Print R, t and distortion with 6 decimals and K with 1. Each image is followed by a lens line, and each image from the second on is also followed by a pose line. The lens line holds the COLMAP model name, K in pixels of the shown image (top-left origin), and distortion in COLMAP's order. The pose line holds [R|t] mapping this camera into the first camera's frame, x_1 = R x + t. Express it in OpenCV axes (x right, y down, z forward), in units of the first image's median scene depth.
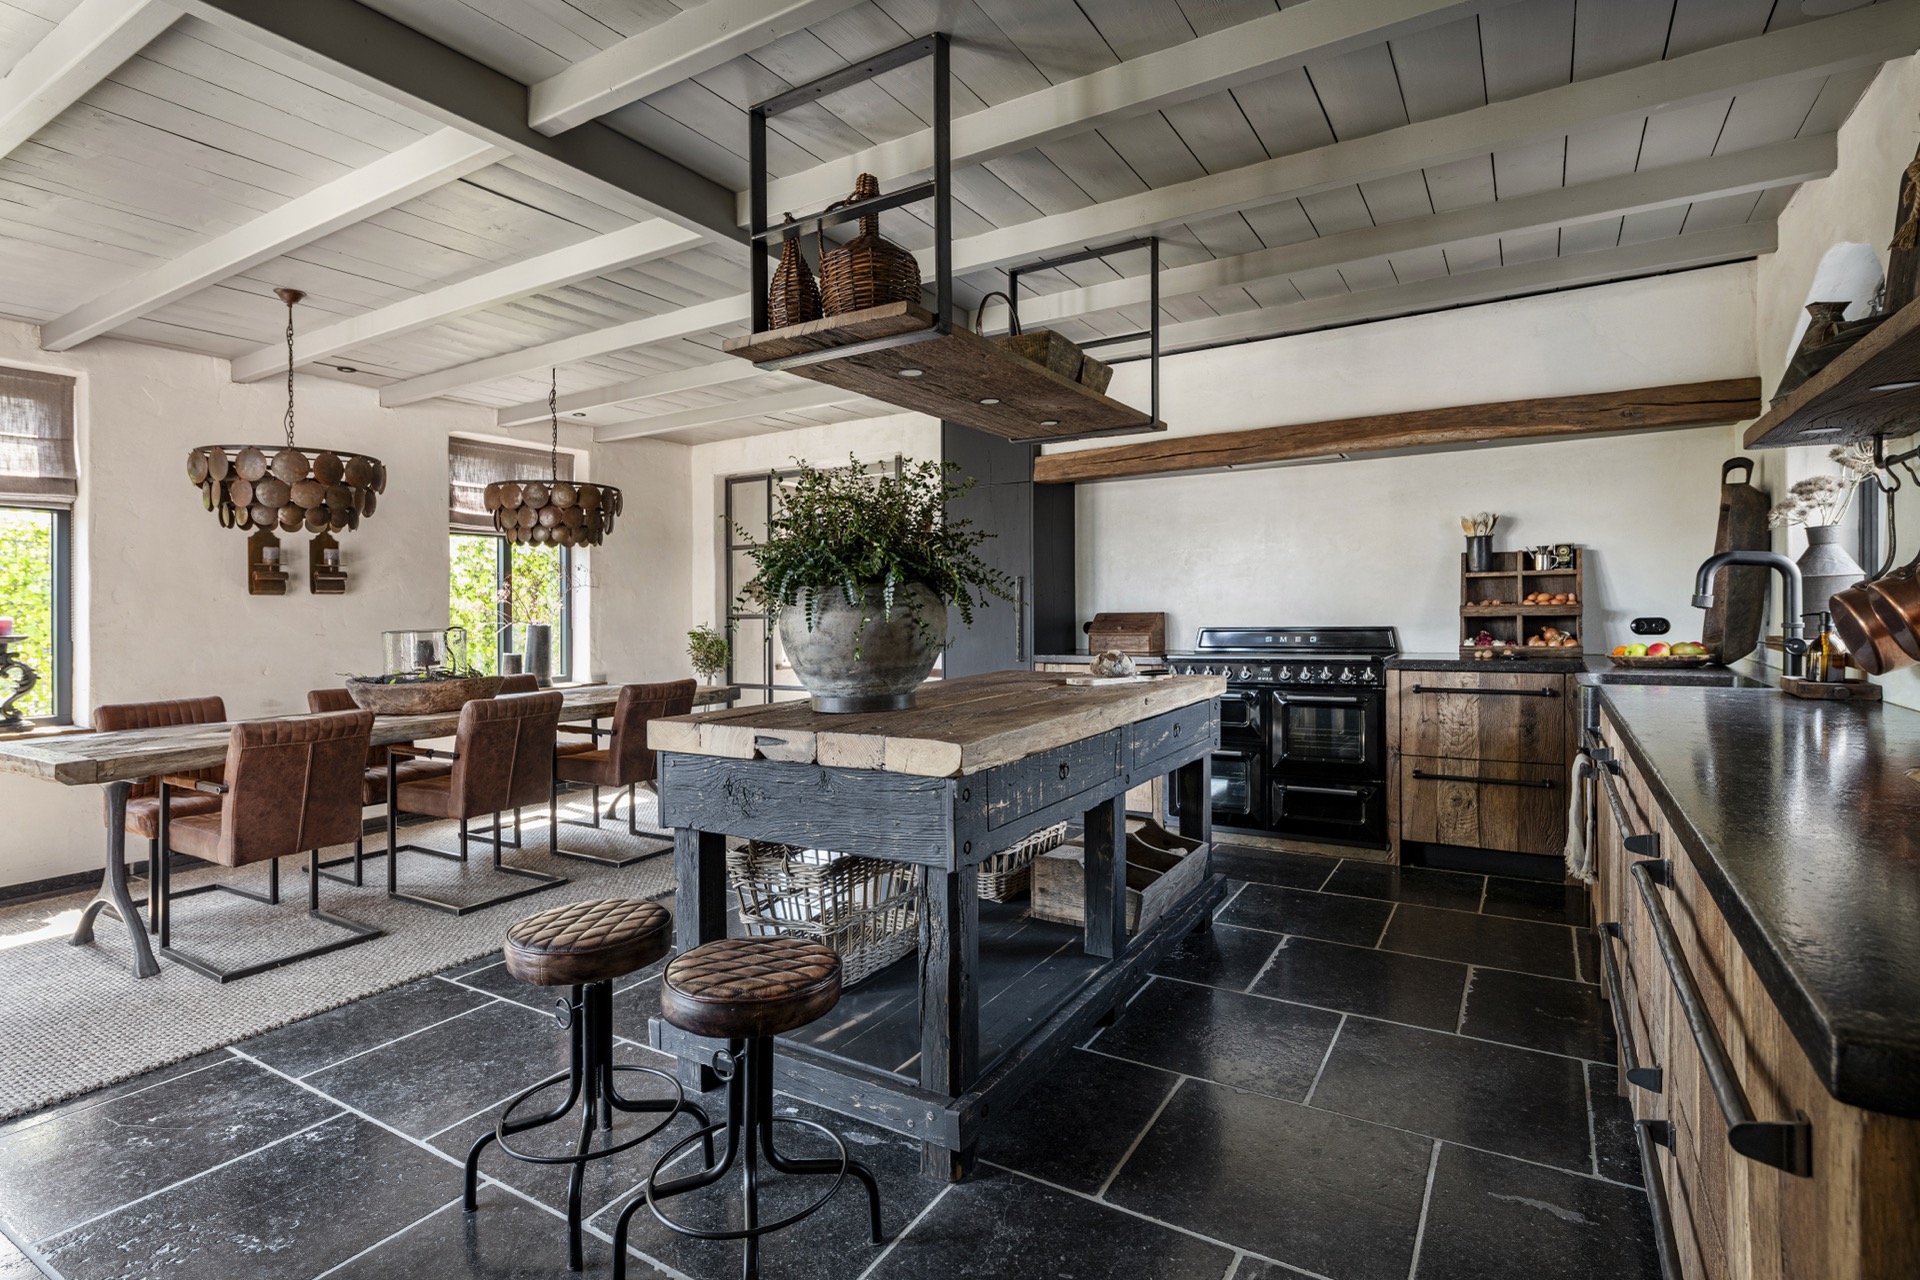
lens RADIAL K [[975.3, 0, 953.9], [0, 975.3, 604.4], [0, 0, 1]] dist [-0.001360, -0.043816]
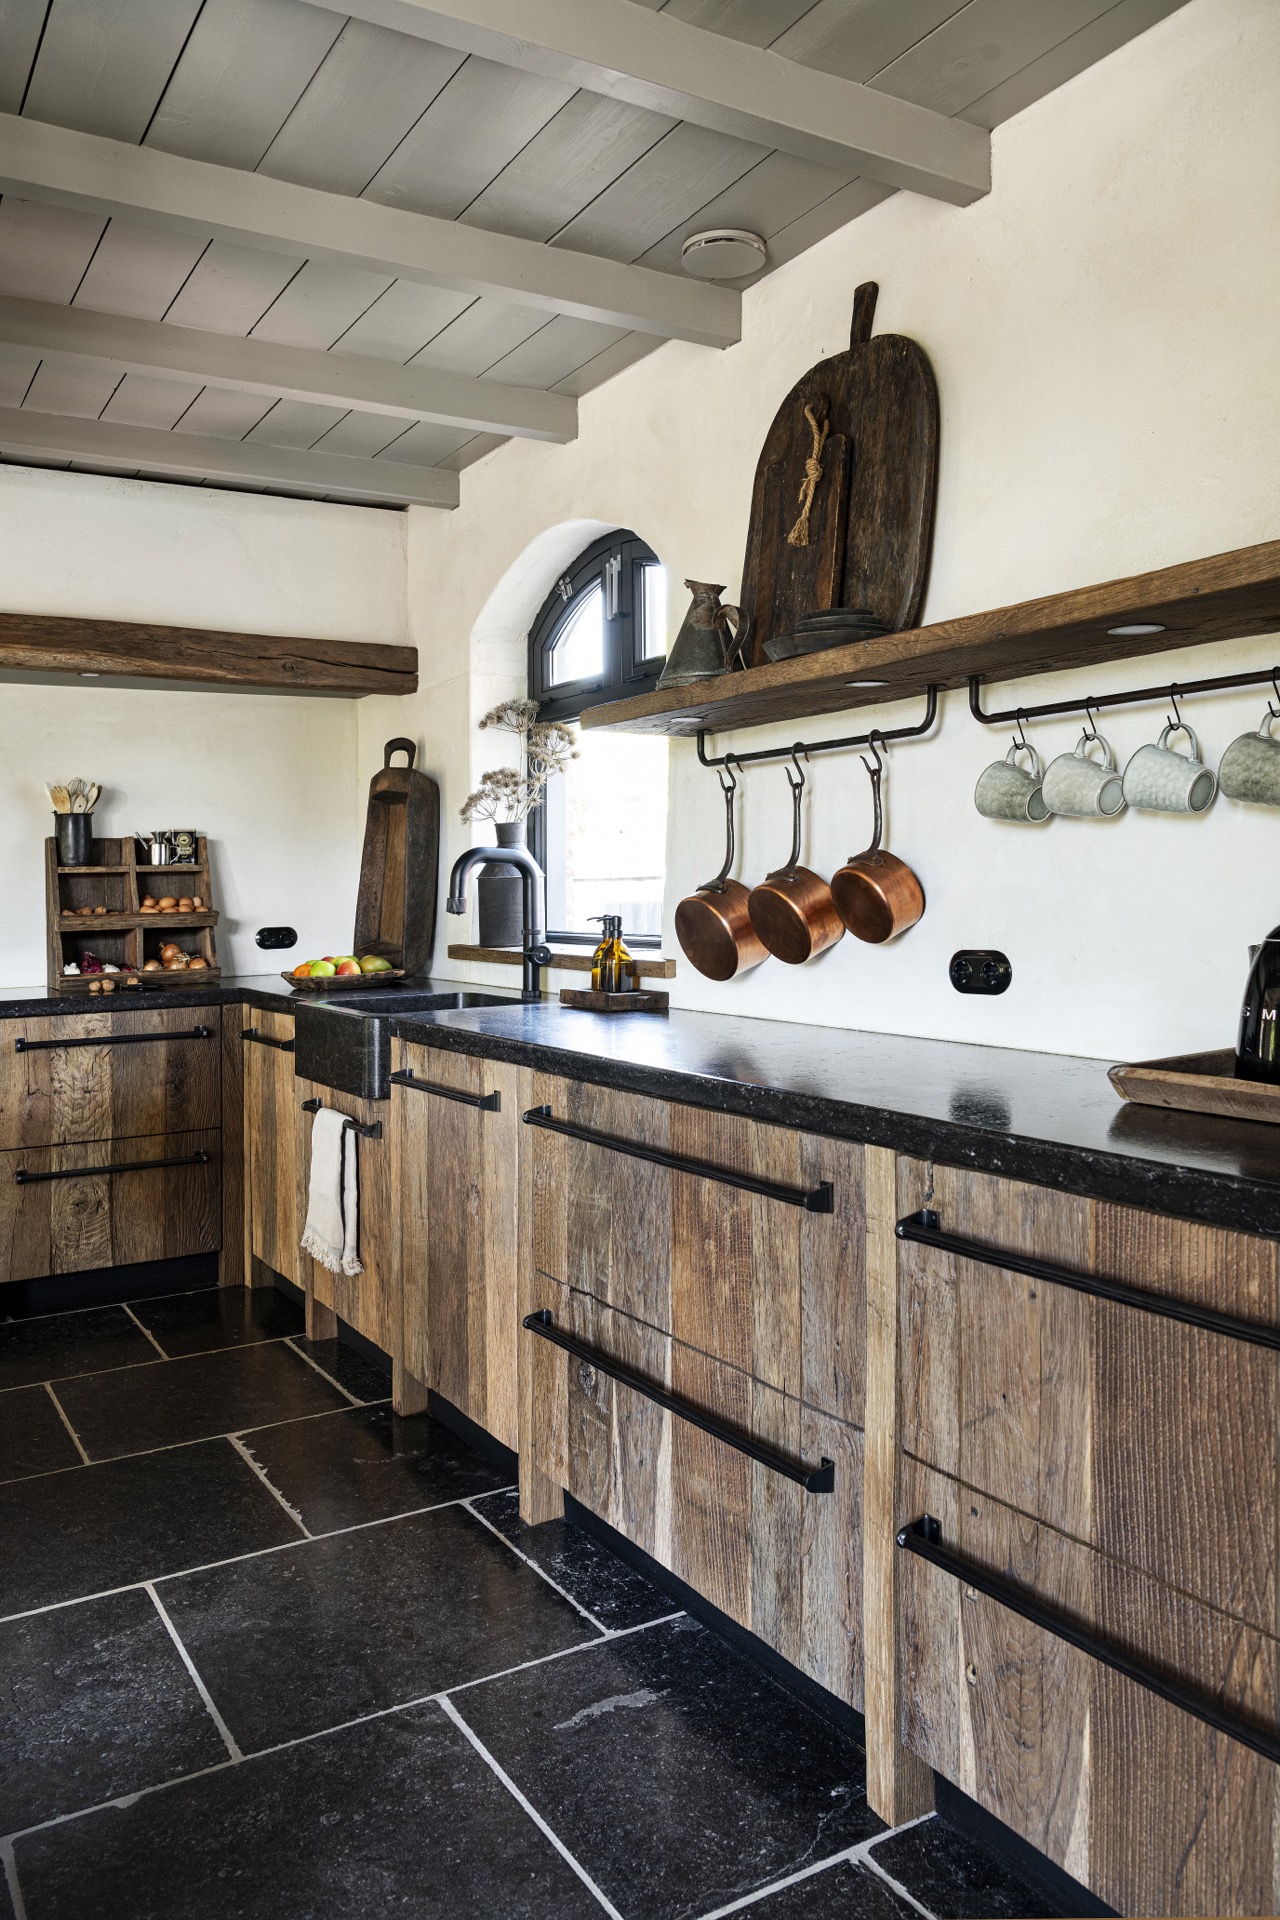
lens RADIAL K [[1348.2, 0, 726.6], [0, 1348.2, 921.2], [0, 0, 1]] dist [0.005028, -0.000581]
pose [[0.430208, -0.016816, 0.902573, -0.130919], [0.009741, 0.999855, 0.013986, -0.003422], [-0.902677, 0.002775, 0.430310, 0.194016]]
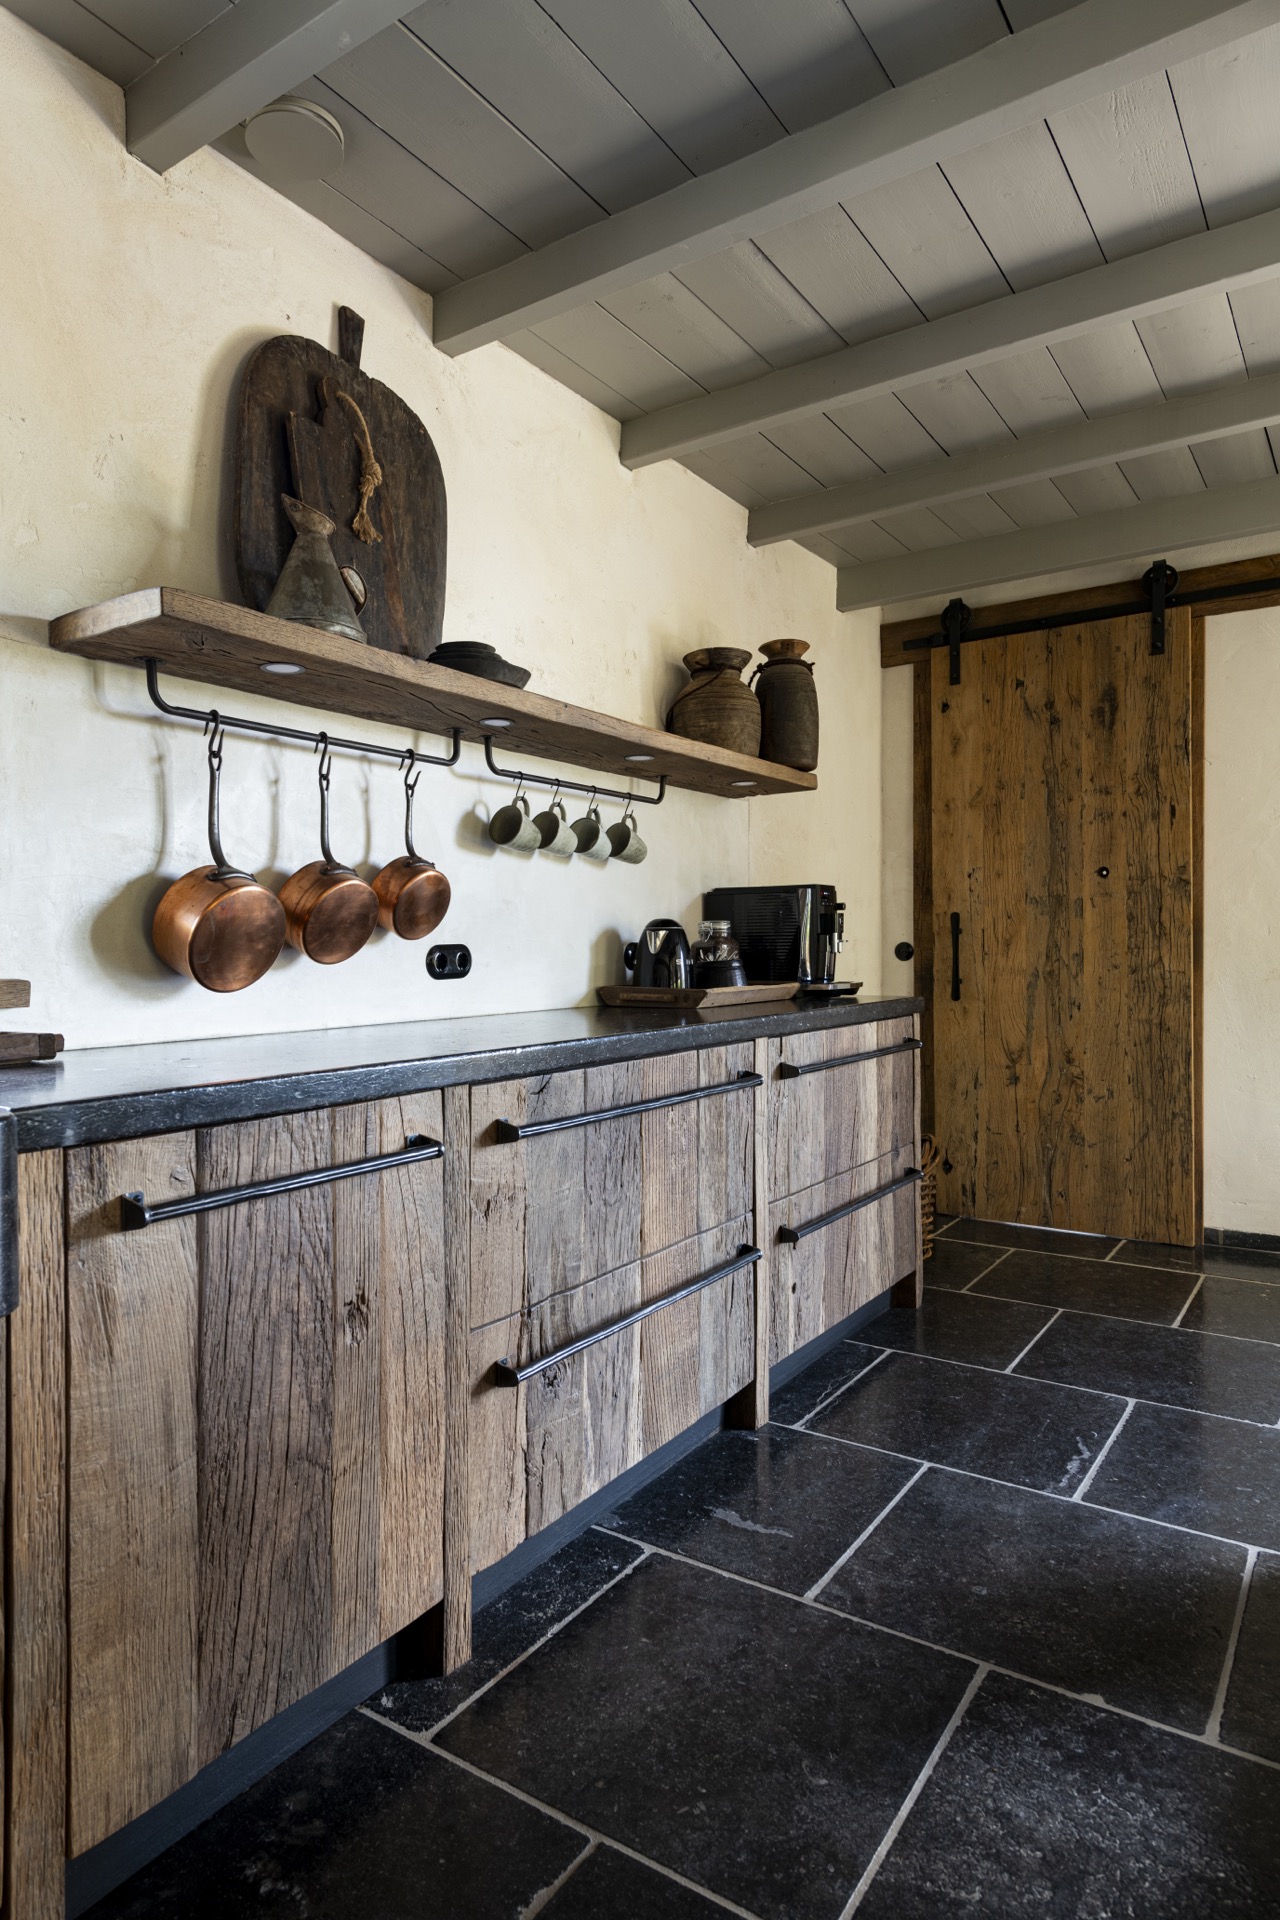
lens RADIAL K [[1107.8, 0, 577.2], [0, 1107.8, 982.3], [0, 0, 1]] dist [0.027377, -0.000274]
pose [[-0.993652, 0.011615, 0.111897, 0.302653], [0.015536, 0.999293, 0.034236, 0.019134], [-0.111420, 0.035757, -0.993130, 0.950799]]
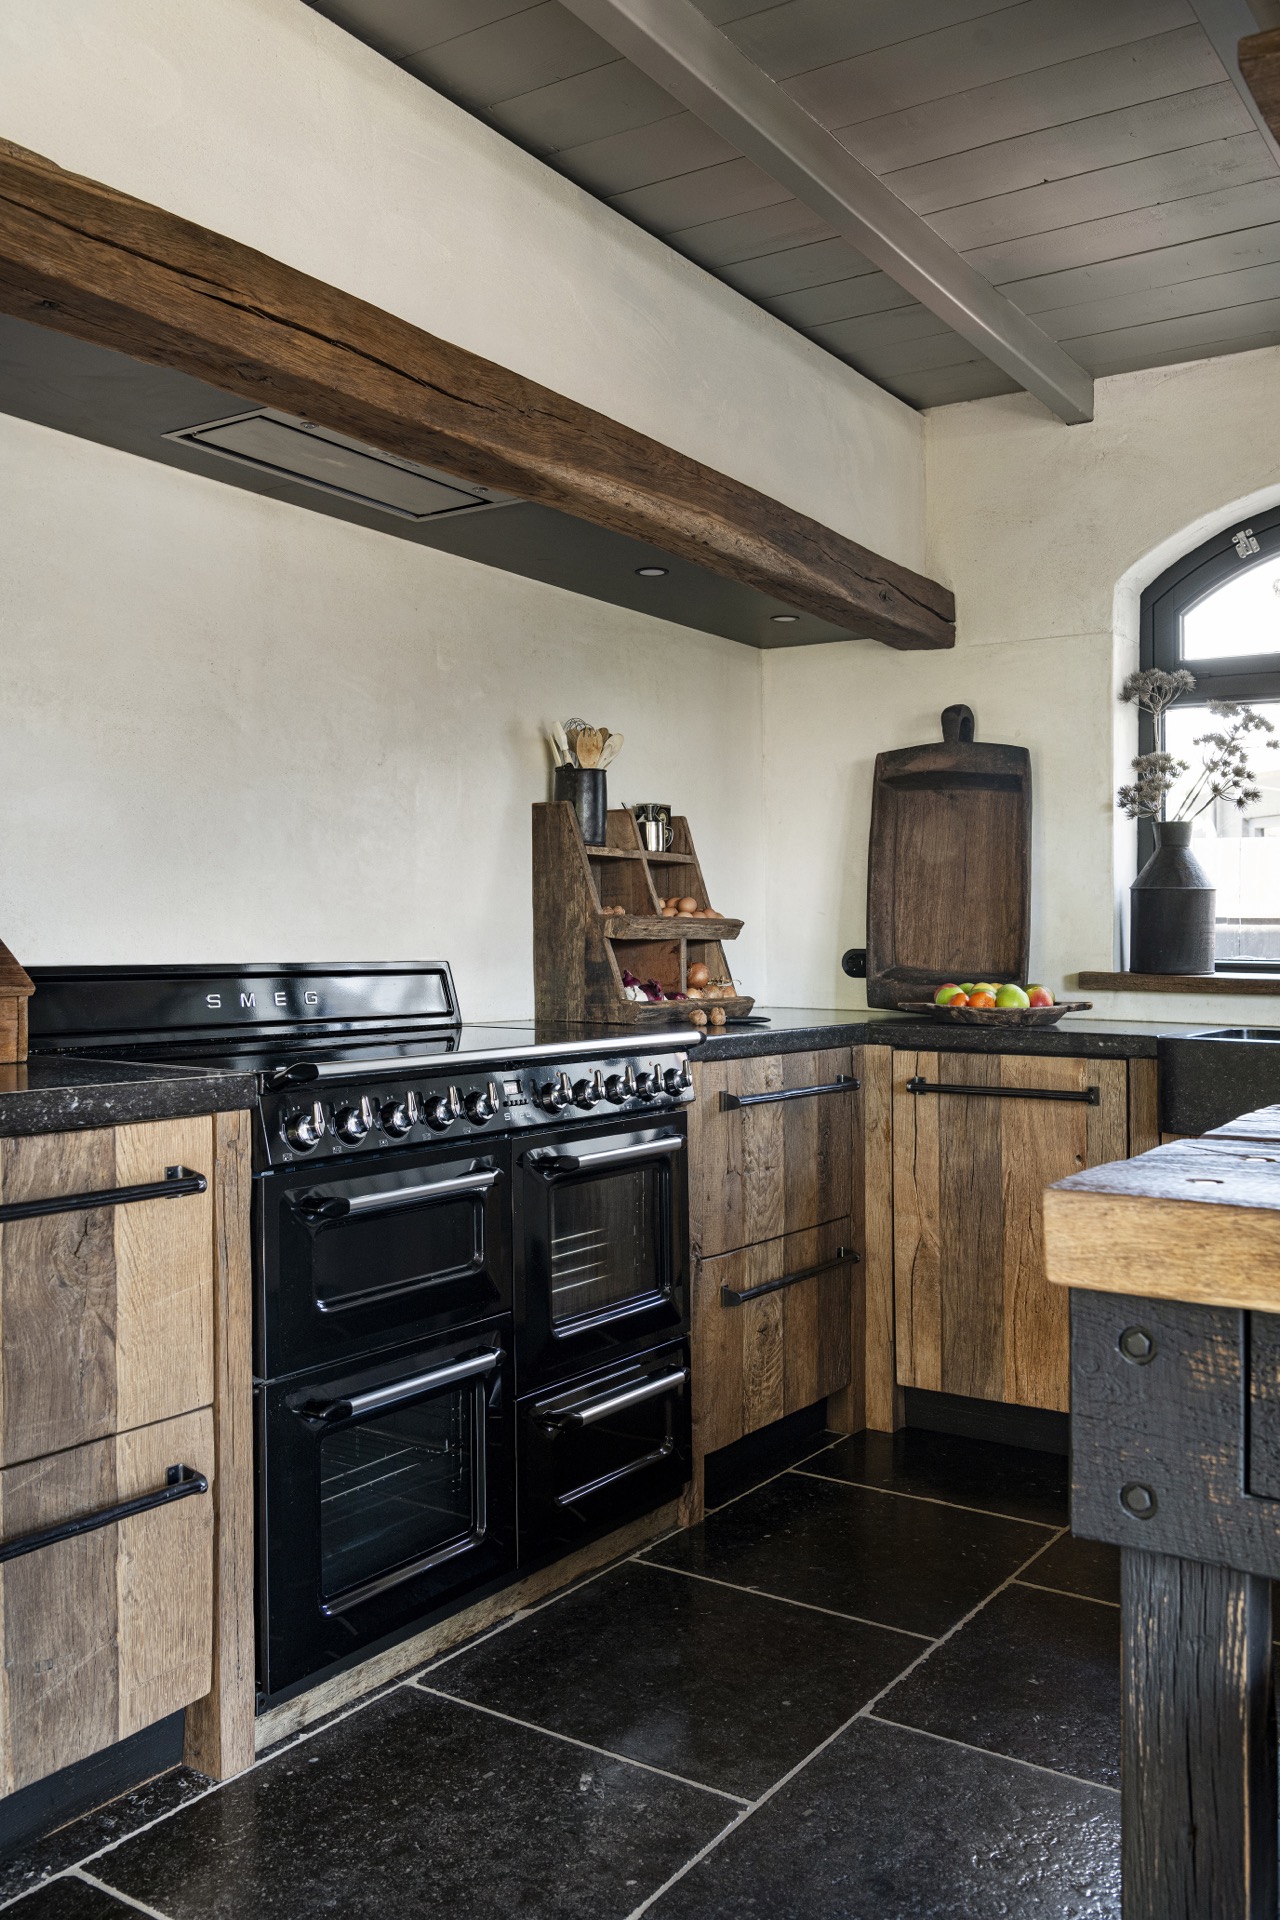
lens RADIAL K [[1612.6, 0, 643.3], [0, 1612.6, 937.2], [0, 0, 1]] dist [-0.000885, -0.015213]
pose [[0.041795, 0.009839, 0.999078, -0.265047], [-0.013308, 0.999868, -0.009290, 0.019506], [-0.999038, -0.012907, 0.041920, 1.032952]]
